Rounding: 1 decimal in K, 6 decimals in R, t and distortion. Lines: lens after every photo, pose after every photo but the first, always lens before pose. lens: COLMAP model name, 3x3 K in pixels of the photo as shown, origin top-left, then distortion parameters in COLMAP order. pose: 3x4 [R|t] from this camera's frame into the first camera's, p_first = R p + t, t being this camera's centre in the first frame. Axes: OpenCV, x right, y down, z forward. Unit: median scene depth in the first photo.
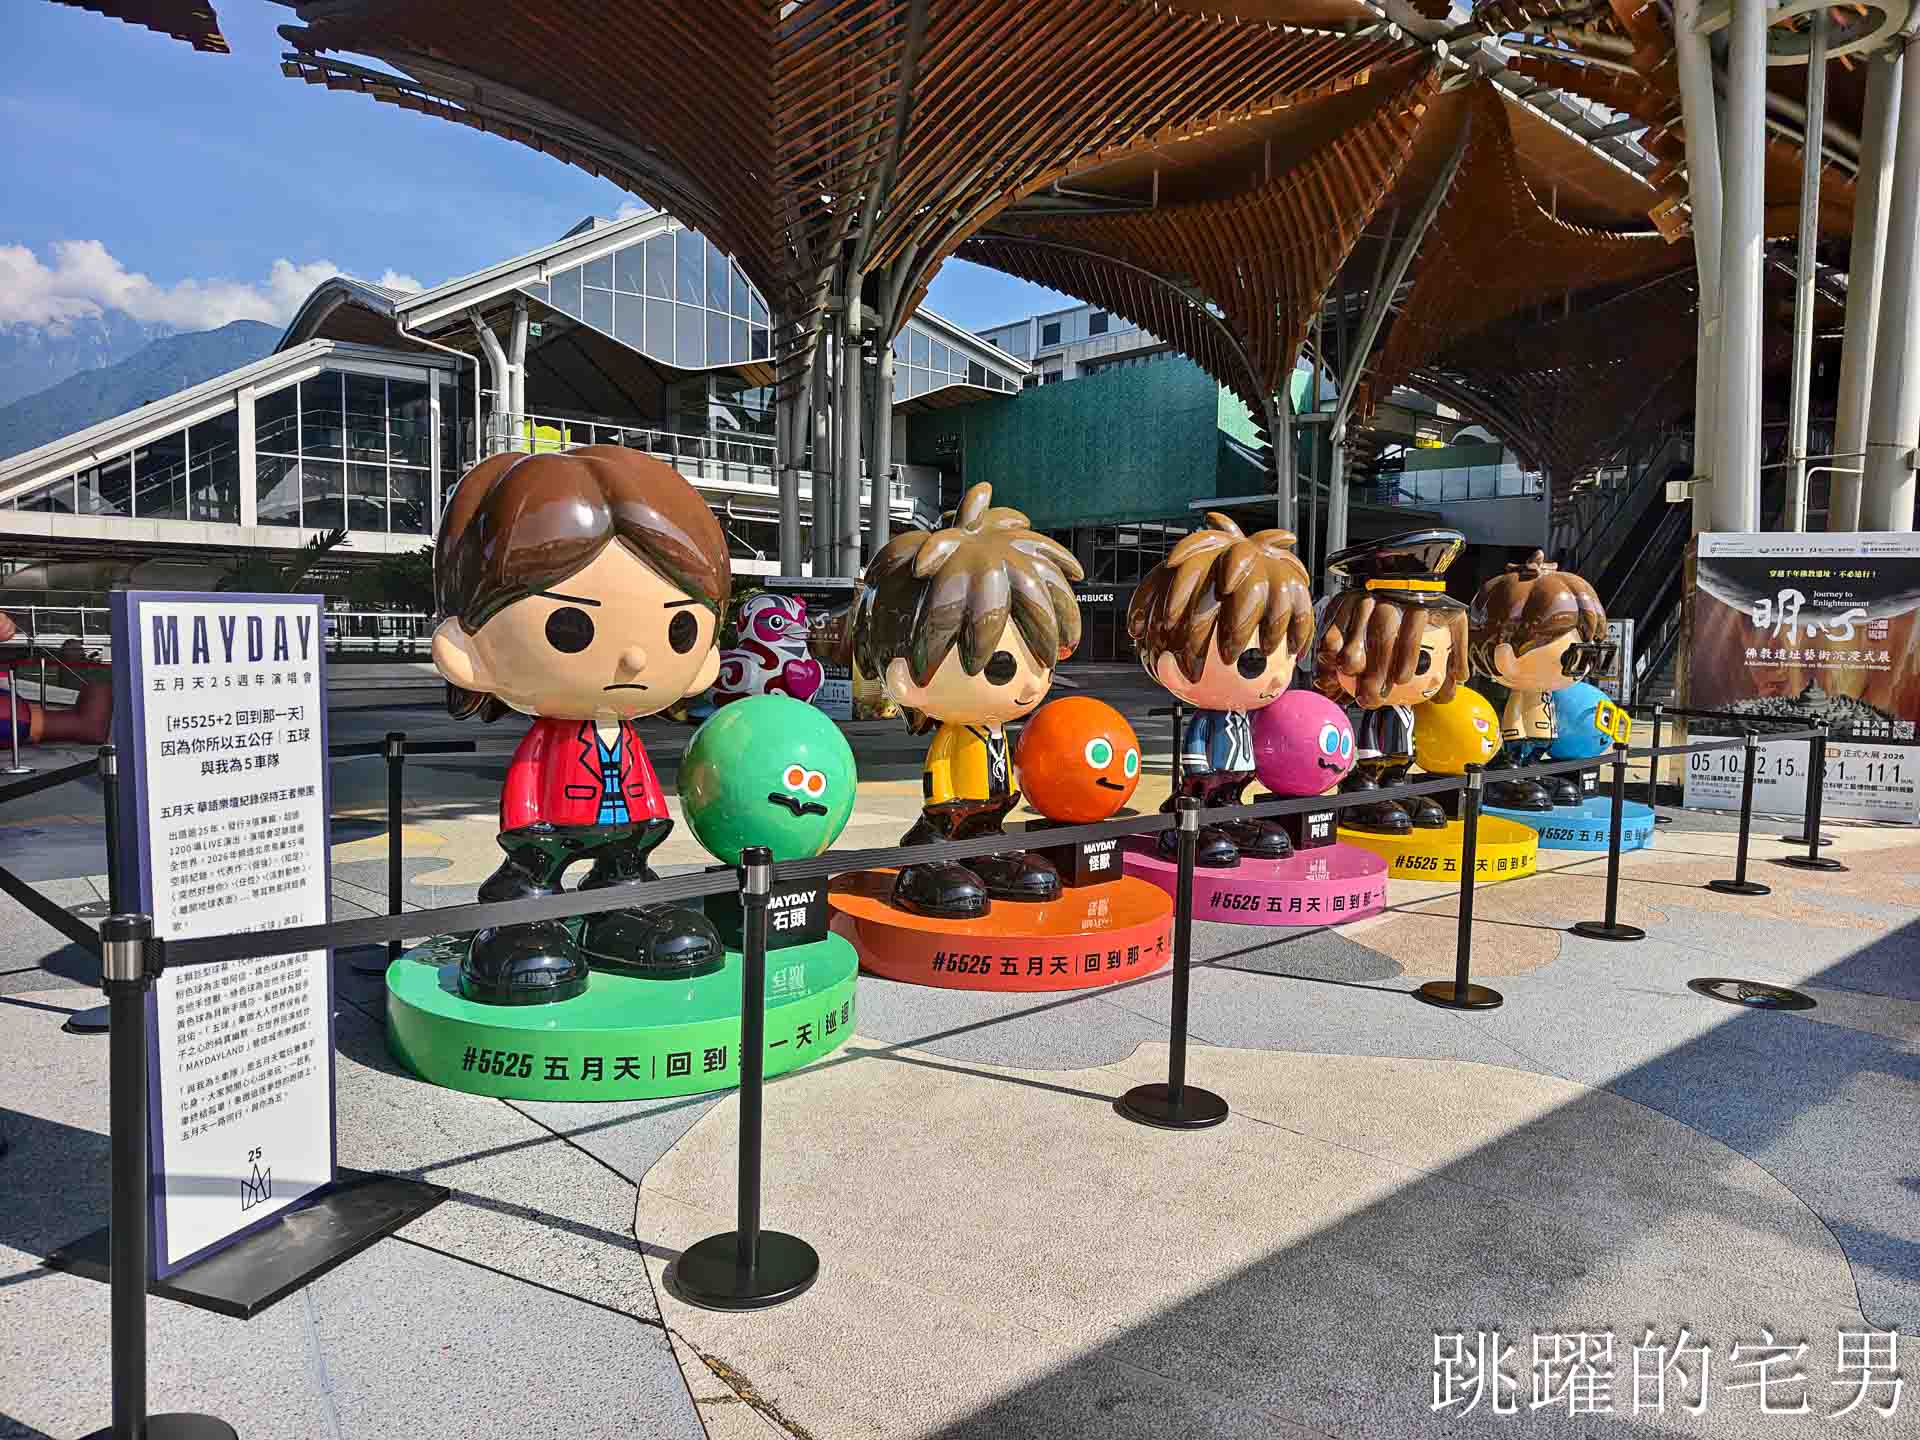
lens RADIAL K [[1289.3, 0, 991.0], [0, 1289.3, 704.2], [0, 0, 1]] dist [0.029365, -0.031815]
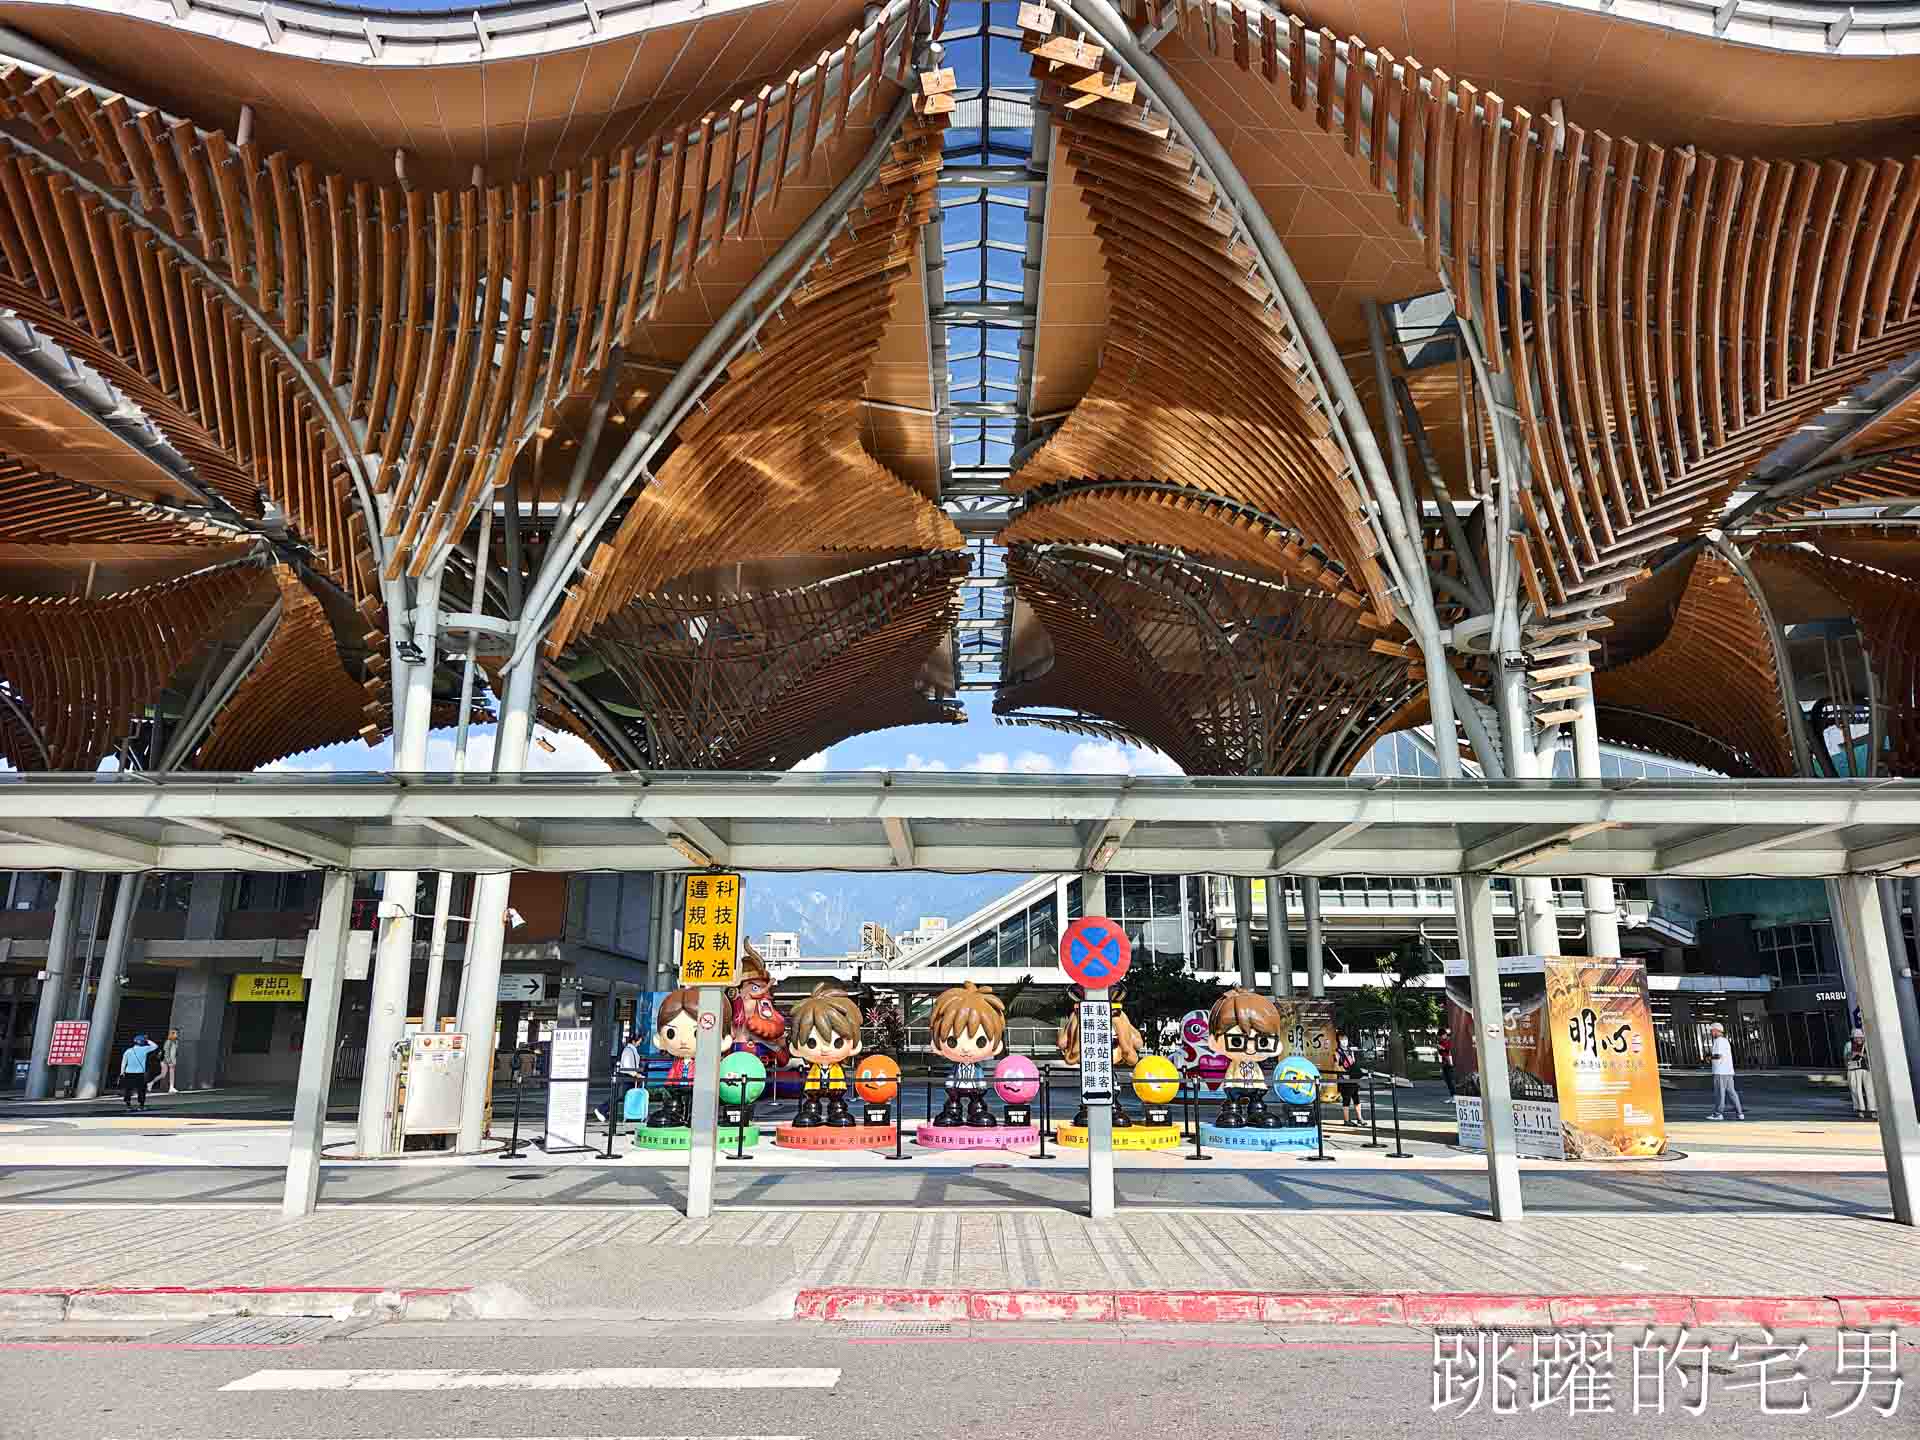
lens RADIAL K [[1289.3, 0, 956.8], [0, 1289.3, 713.5], [0, 0, 1]] dist [0.029365, -0.031815]
pose [[0.719676, -0.183804, -0.669539, 2.063177], [-0.027228, 0.956110, -0.291741, 0.091985], [0.693776, 0.228190, 0.683085, -0.898456]]
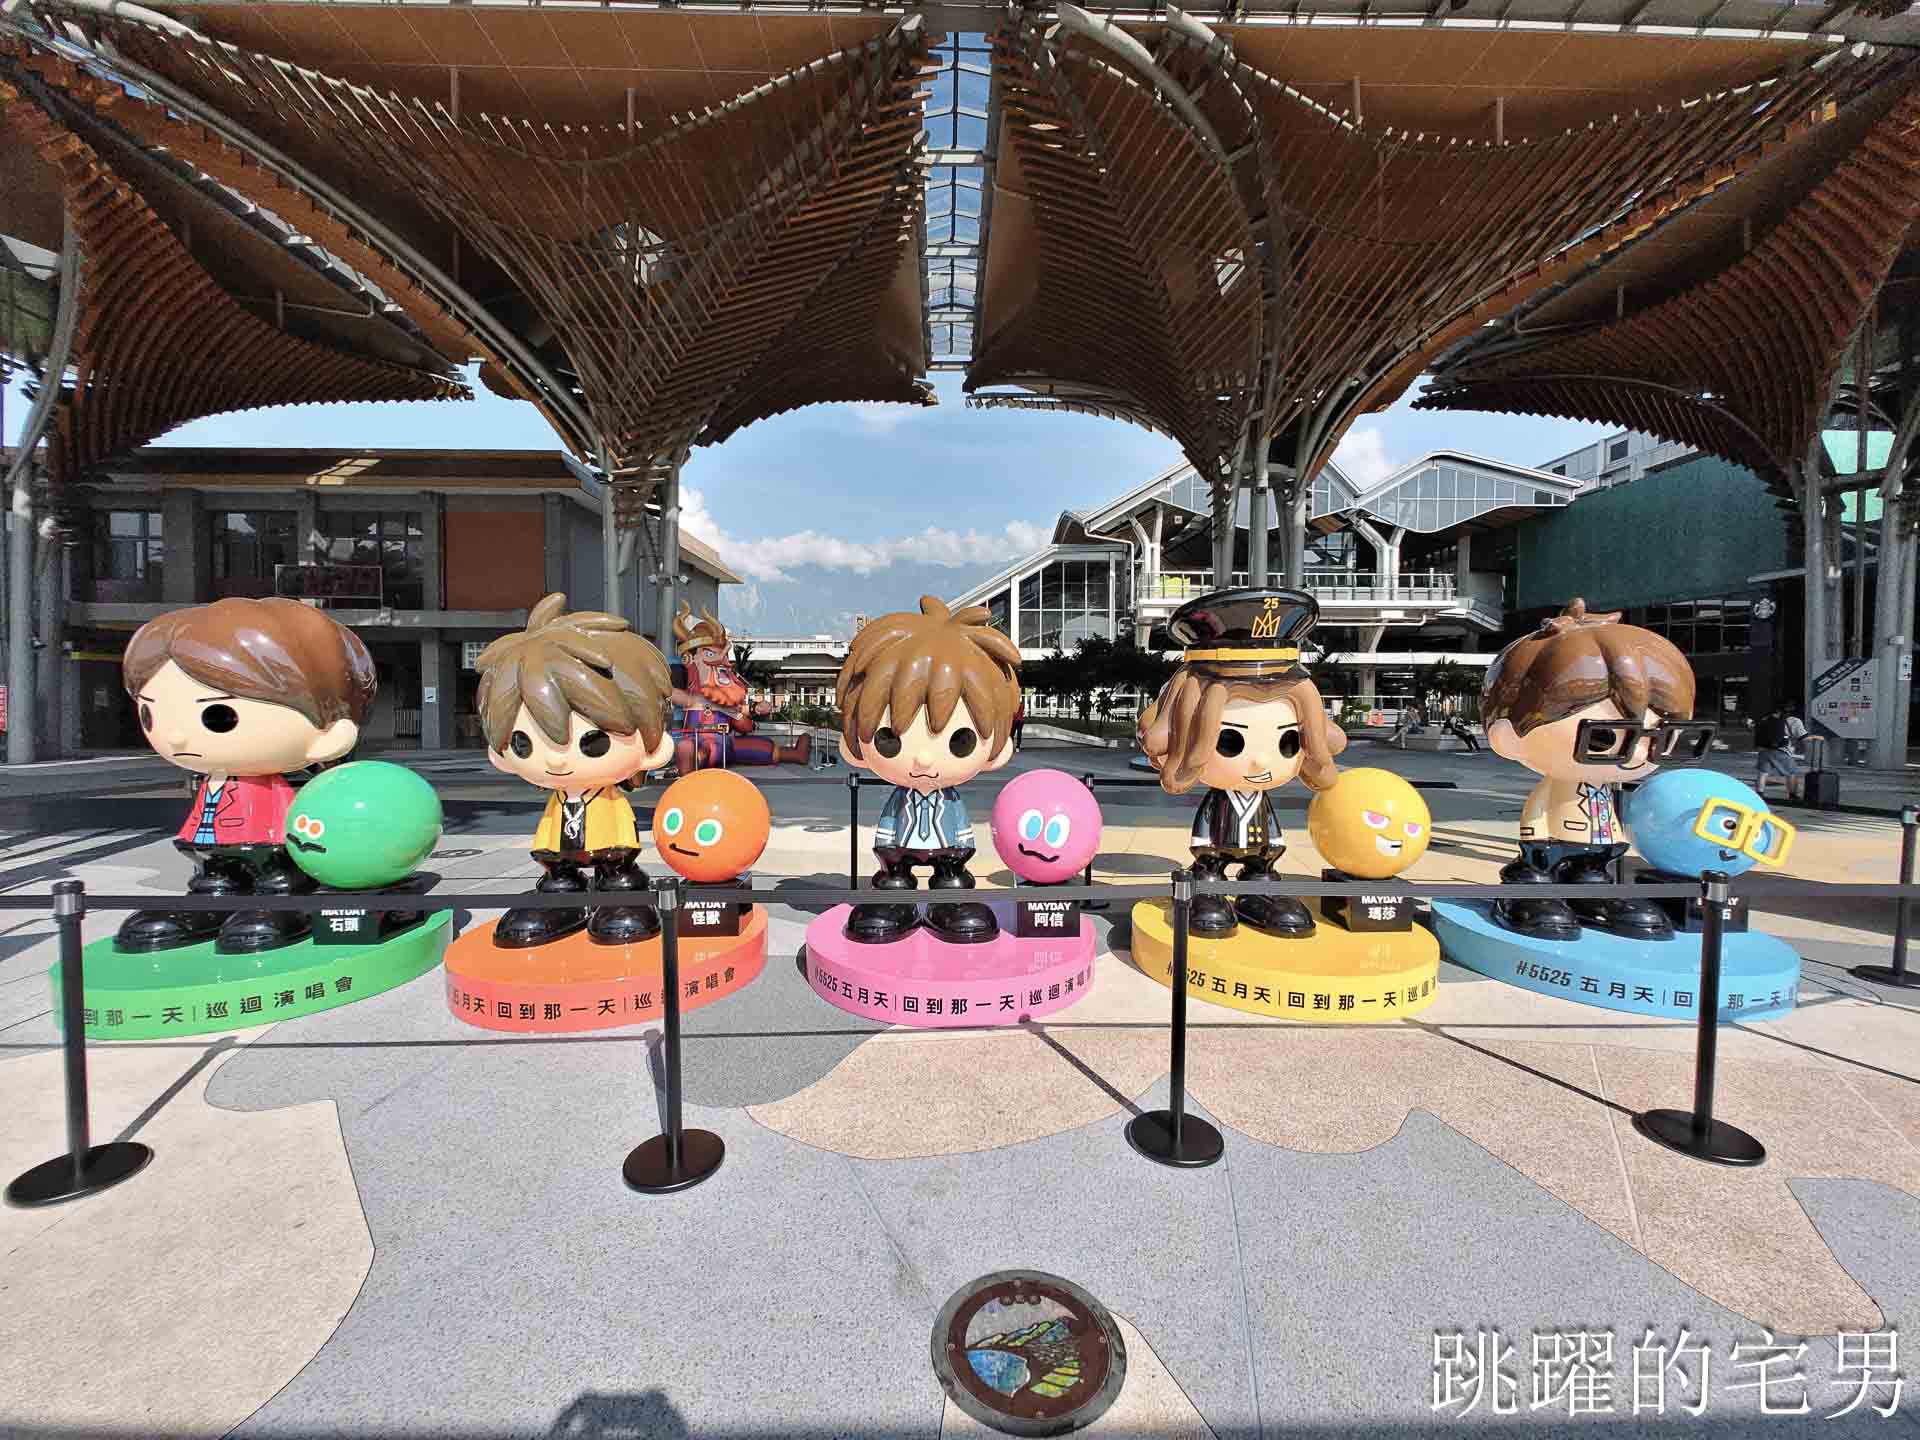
lens RADIAL K [[777.5, 0, 963.4], [0, 777.5, 719.8], [0, 0, 1]] dist [-0.003800, -0.000768]
pose [[0.746000, 0.003992, -0.665934, 0.655371], [-0.025901, 0.999399, -0.023025, -0.037556], [0.665442, 0.034425, 0.745655, 0.594684]]
